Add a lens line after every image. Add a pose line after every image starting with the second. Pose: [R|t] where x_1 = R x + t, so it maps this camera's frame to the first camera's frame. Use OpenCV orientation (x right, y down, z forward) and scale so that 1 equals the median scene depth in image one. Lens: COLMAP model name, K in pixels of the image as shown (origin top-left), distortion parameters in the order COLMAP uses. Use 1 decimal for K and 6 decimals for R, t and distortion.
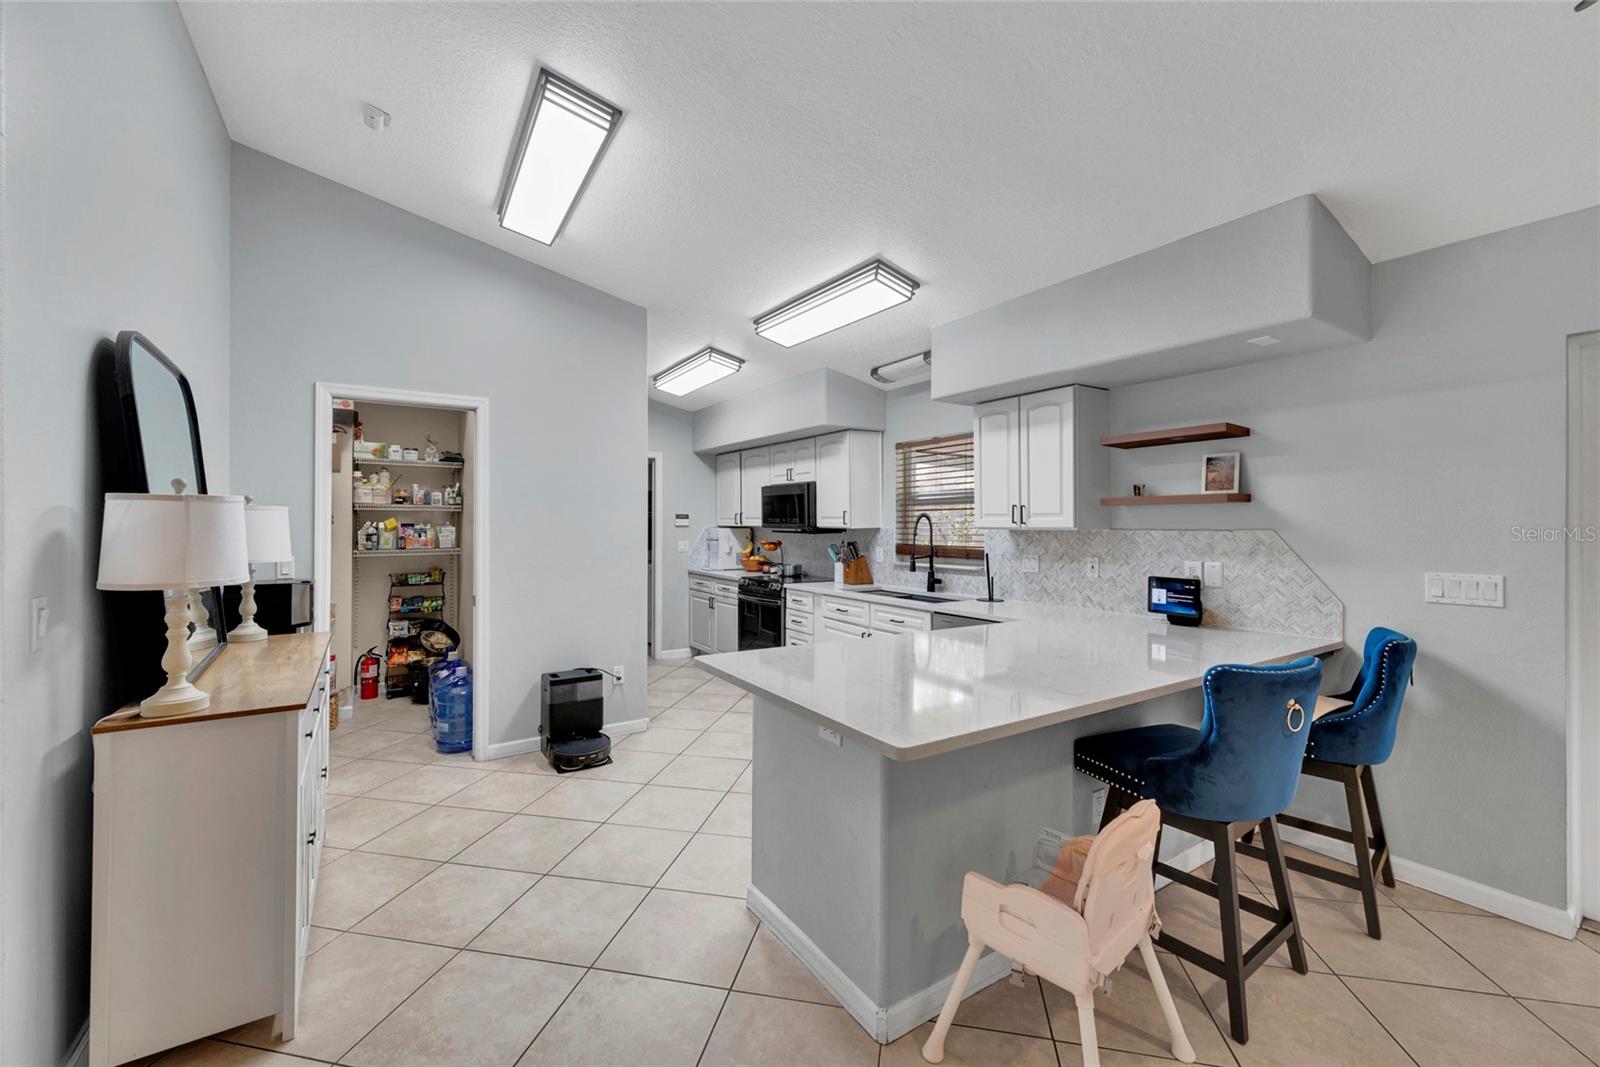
lens RADIAL K [[647.8, 0, 791.9], [0, 647.8, 519.9], [0, 0, 1]] dist [-0.014296, 0.000189]
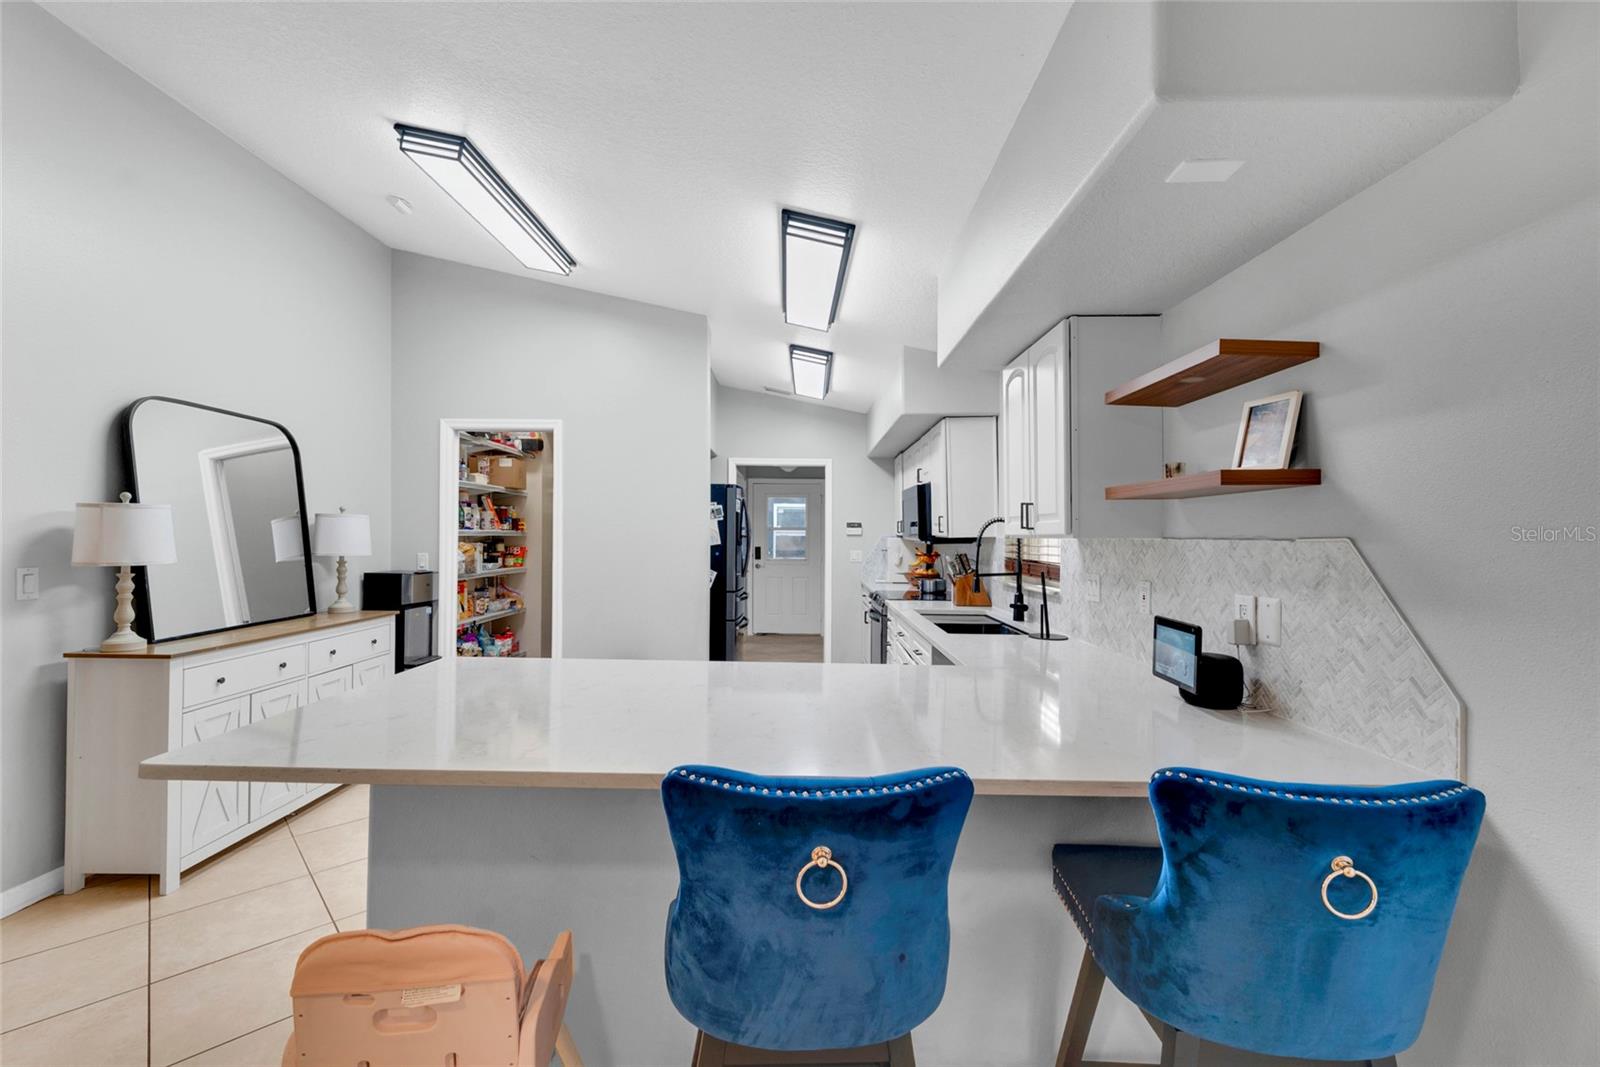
lens RADIAL K [[656.3, 0, 813.1], [0, 656.3, 538.4], [0, 0, 1]] dist [0.002313, 0.000096]
pose [[0.834463, 0.007741, -0.551010, 0.420771], [-0.003140, 0.999952, 0.009291, 0.007511], [0.551055, -0.006023, 0.834447, 0.211845]]
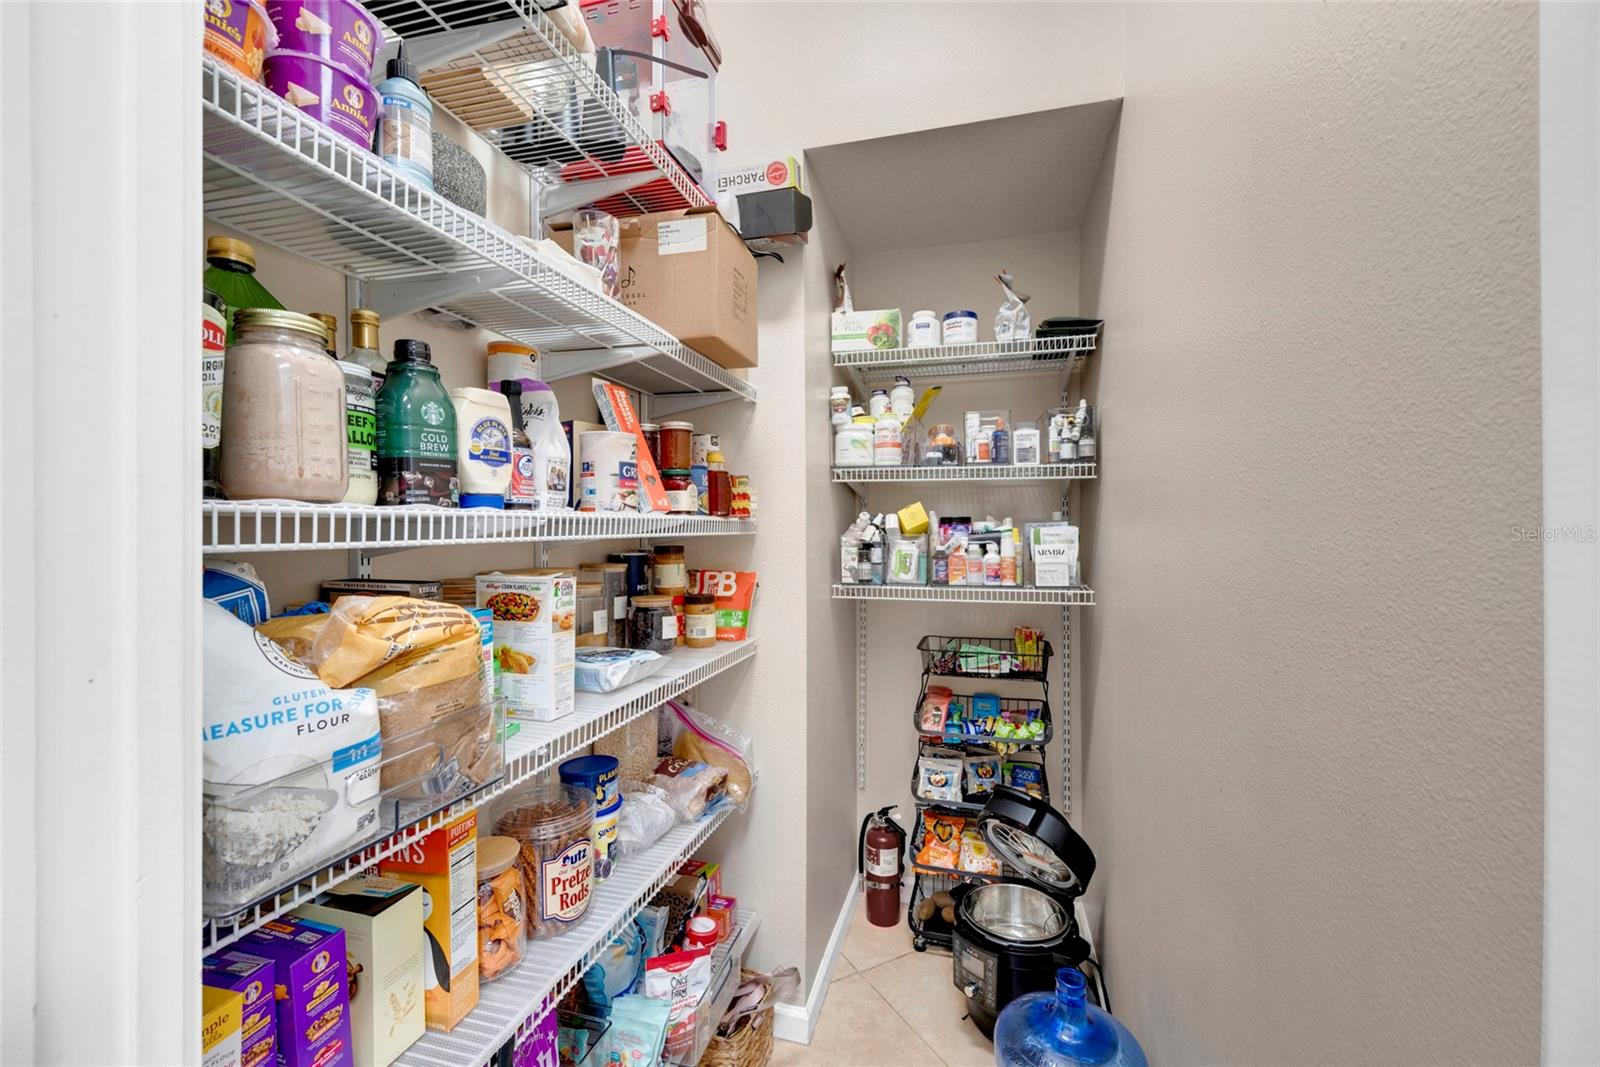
lens RADIAL K [[620.9, 0, 801.3], [0, 620.9, 526.2], [0, 0, 1]] dist [-0.000242, -0.000192]
pose [[0.635808, -0.001293, -0.771846, -0.381947], [0.004792, 0.999986, 0.002272, 0.010019], [0.771833, -0.005143, 0.635805, 0.717428]]
